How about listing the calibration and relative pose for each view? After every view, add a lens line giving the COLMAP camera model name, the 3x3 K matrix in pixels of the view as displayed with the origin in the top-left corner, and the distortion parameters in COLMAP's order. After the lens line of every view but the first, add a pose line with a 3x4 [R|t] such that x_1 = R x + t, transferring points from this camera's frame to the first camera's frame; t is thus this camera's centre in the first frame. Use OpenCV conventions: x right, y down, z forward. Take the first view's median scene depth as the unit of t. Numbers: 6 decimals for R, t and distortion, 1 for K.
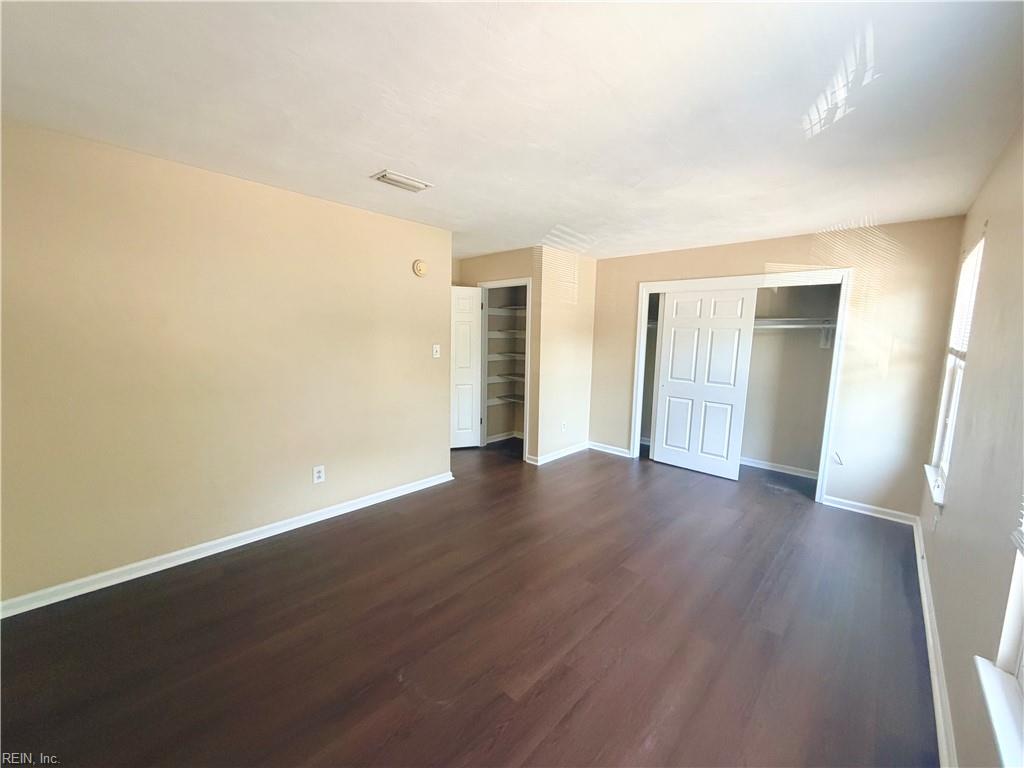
lens RADIAL K [[406.5, 0, 510.7], [0, 406.5, 385.2], [0, 0, 1]] dist [-0.001234, -0.000429]
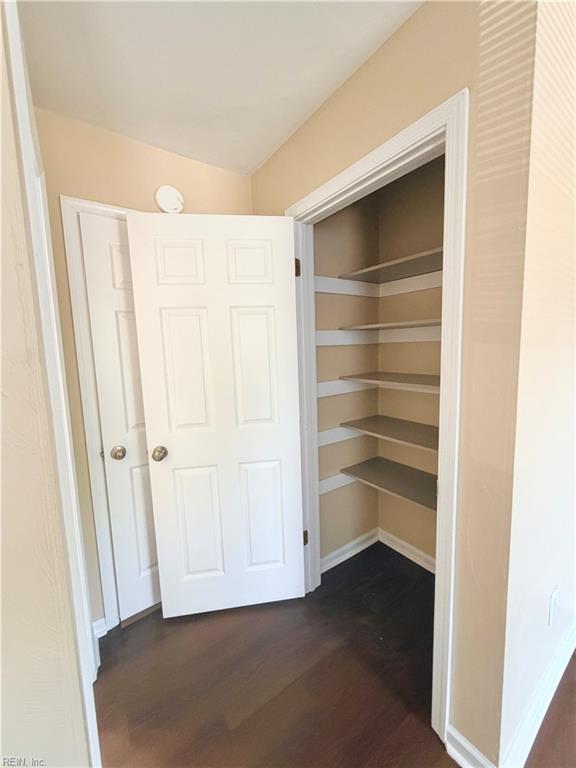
lens RADIAL K [[304.8, 0, 288.0], [0, 304.8, 384.0], [0, 0, 1]] dist [-0.001234, -0.000429]
pose [[0.980799, -0.027154, -0.193120, -0.023430], [0.021815, 0.999320, -0.029719, -0.066559], [0.193796, 0.024935, 0.980725, 0.682041]]
